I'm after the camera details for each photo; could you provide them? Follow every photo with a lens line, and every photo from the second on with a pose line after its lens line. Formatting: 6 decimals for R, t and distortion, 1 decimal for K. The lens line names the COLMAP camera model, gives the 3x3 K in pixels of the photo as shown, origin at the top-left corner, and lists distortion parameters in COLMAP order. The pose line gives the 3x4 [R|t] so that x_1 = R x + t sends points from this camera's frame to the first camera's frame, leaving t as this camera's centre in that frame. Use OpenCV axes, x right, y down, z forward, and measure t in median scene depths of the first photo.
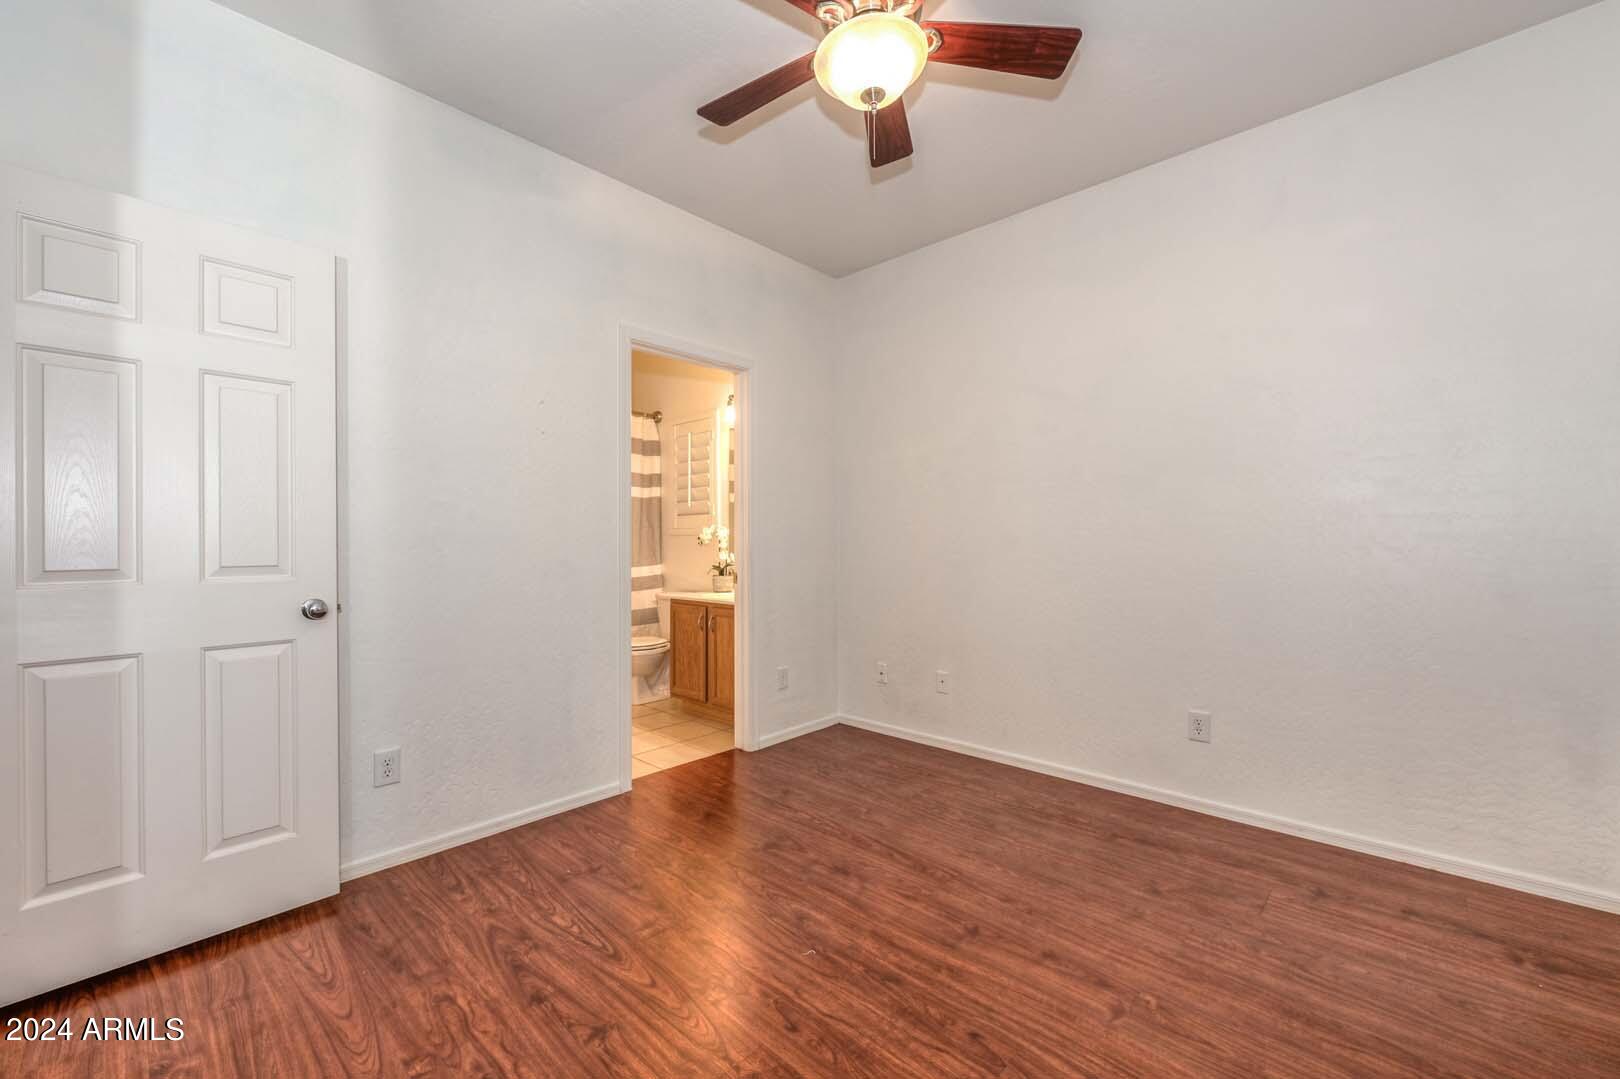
lens RADIAL K [[641.4, 0, 819.3], [0, 641.4, 541.8], [0, 0, 1]] dist [-0.003968, -0.001930]
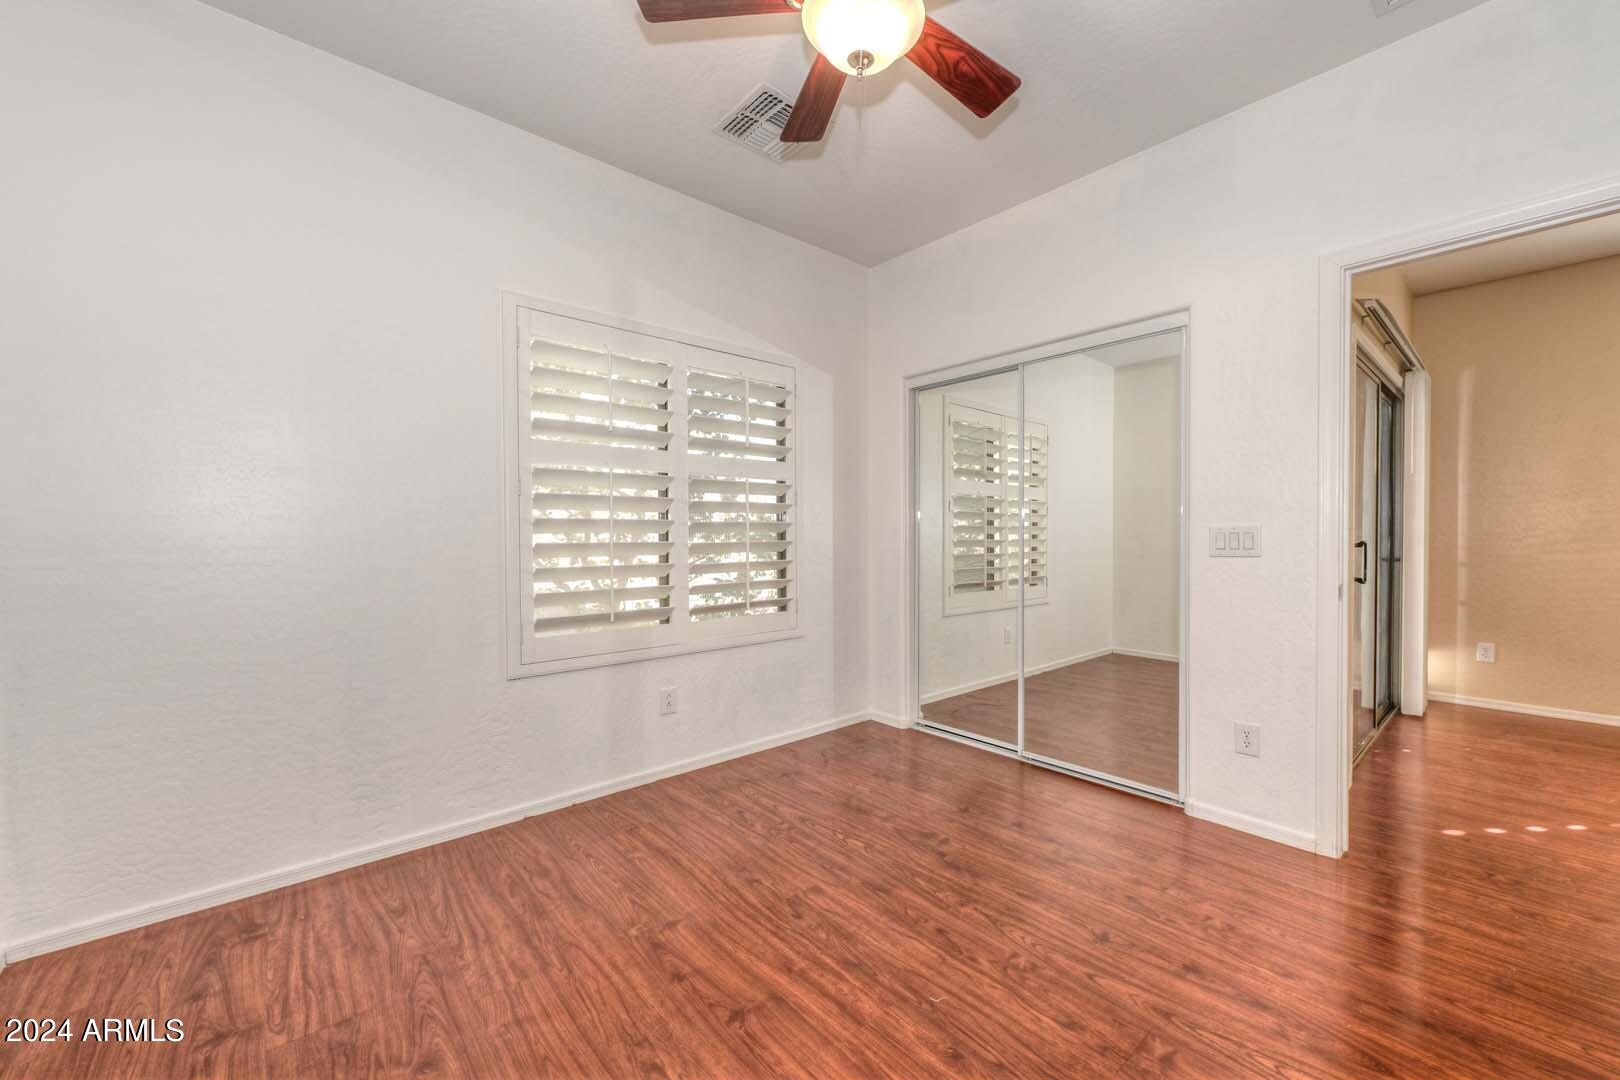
lens RADIAL K [[631.3, 0, 809.2], [0, 631.3, 542.9], [0, 0, 1]] dist [0.003678, -0.001889]
pose [[-0.993382, 0.006316, 0.114685, 0.057077], [0.008223, 0.999835, 0.016168, -0.007696], [-0.114564, 0.017004, -0.993270, 1.918742]]
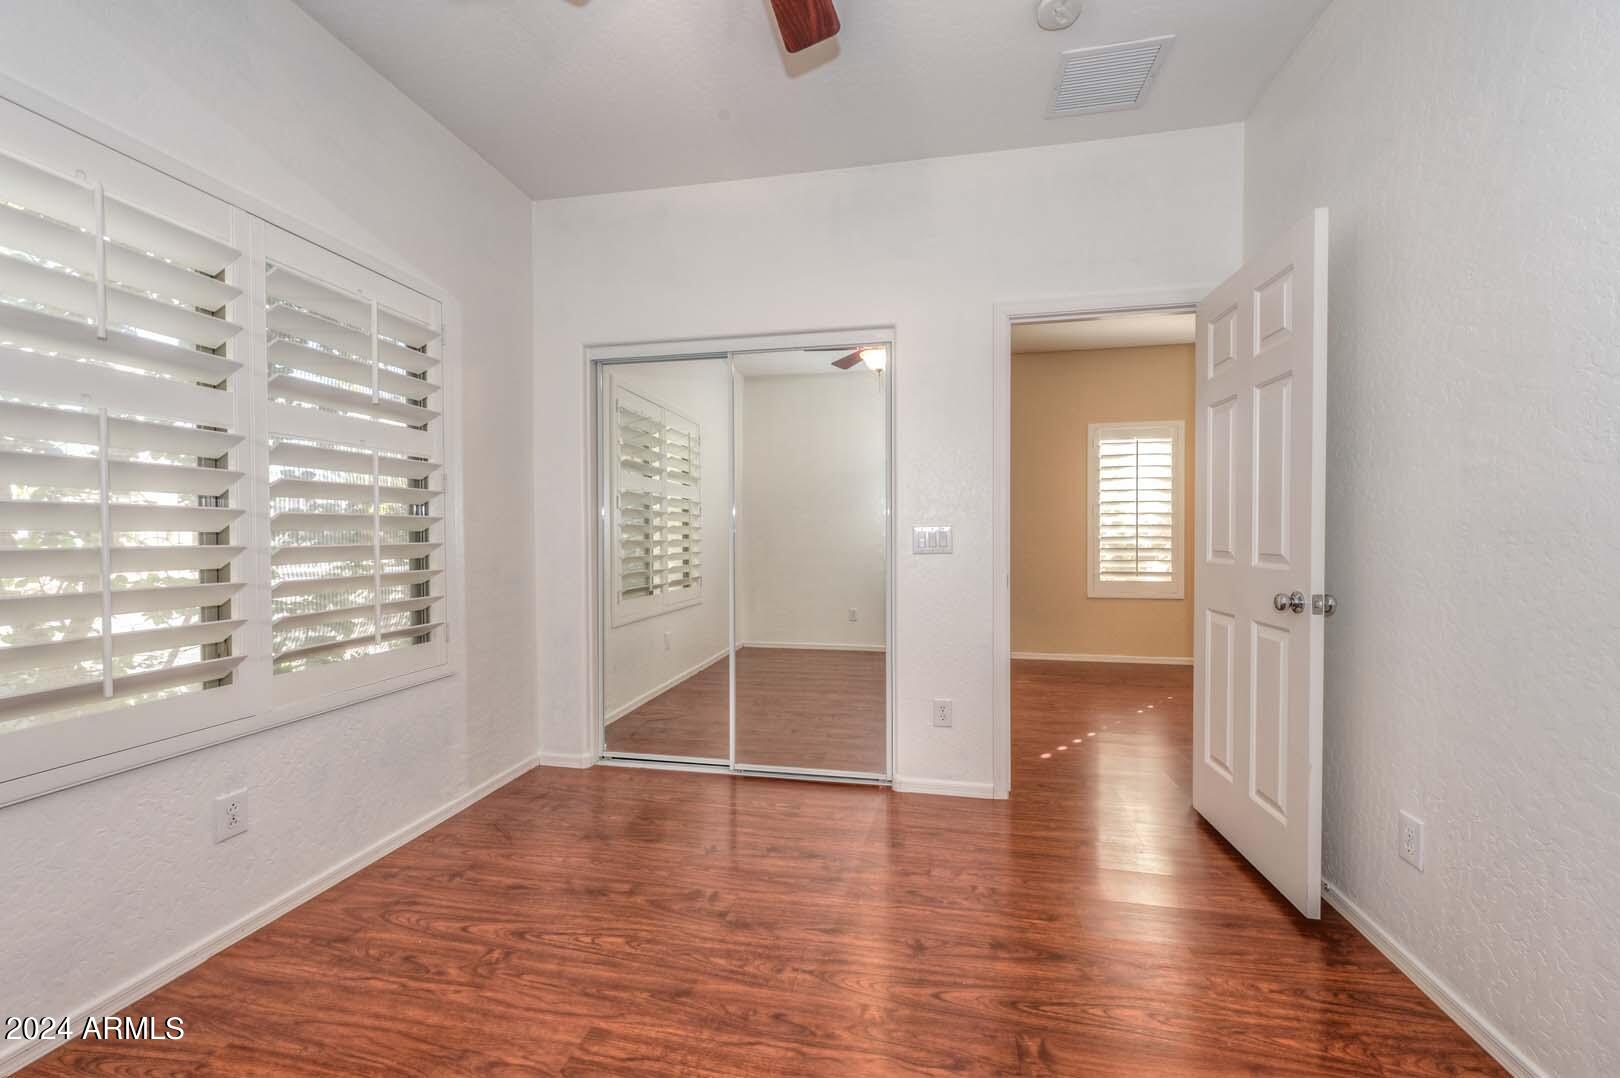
lens RADIAL K [[632.5, 0, 811.0], [0, 632.5, 542.2], [0, 0, 1]] dist [0.003013, -0.000741]
pose [[-0.853790, 0.014816, -0.520407, 0.365894], [0.005232, 0.999789, 0.019880, -0.008345], [0.520591, 0.014251, -0.853687, 1.613445]]
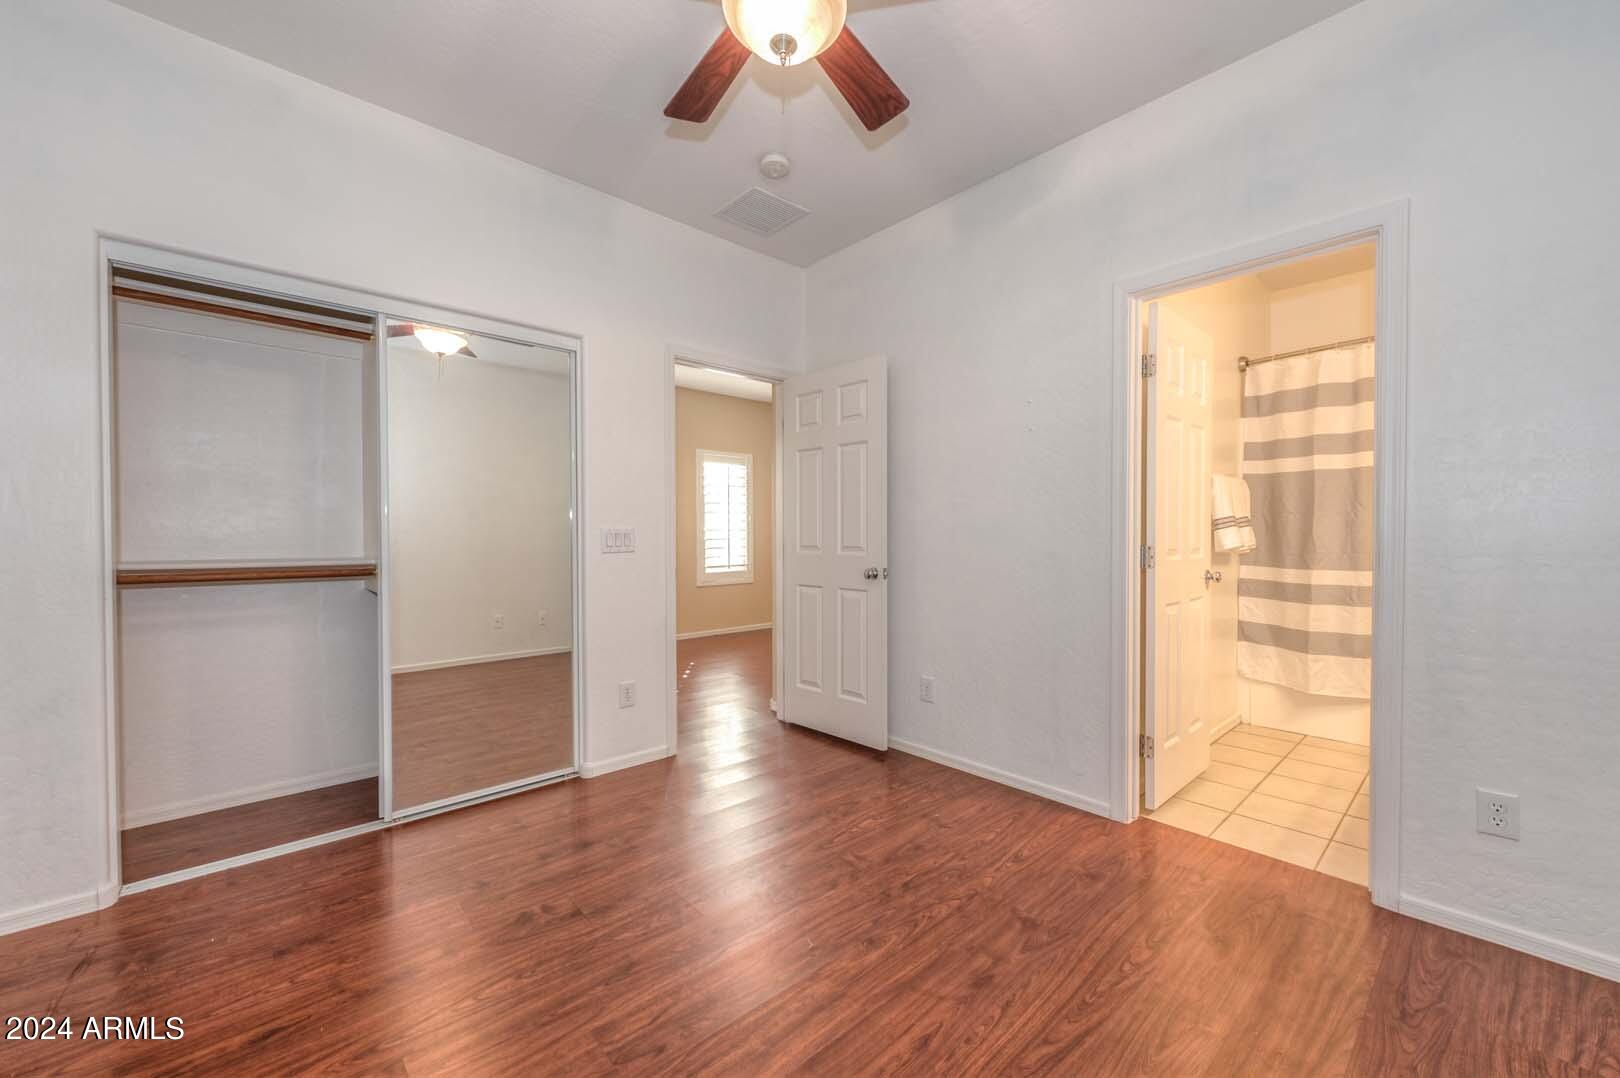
lens RADIAL K [[632.5, 0, 810.6], [0, 632.5, 541.1], [0, 0, 1]] dist [0.003013, -0.000741]
pose [[-0.087646, 0.012780, -0.996070, 0.981649], [0.000202, 0.999918, 0.012811, -0.000568], [0.996152, 0.000922, -0.087641, 1.107795]]
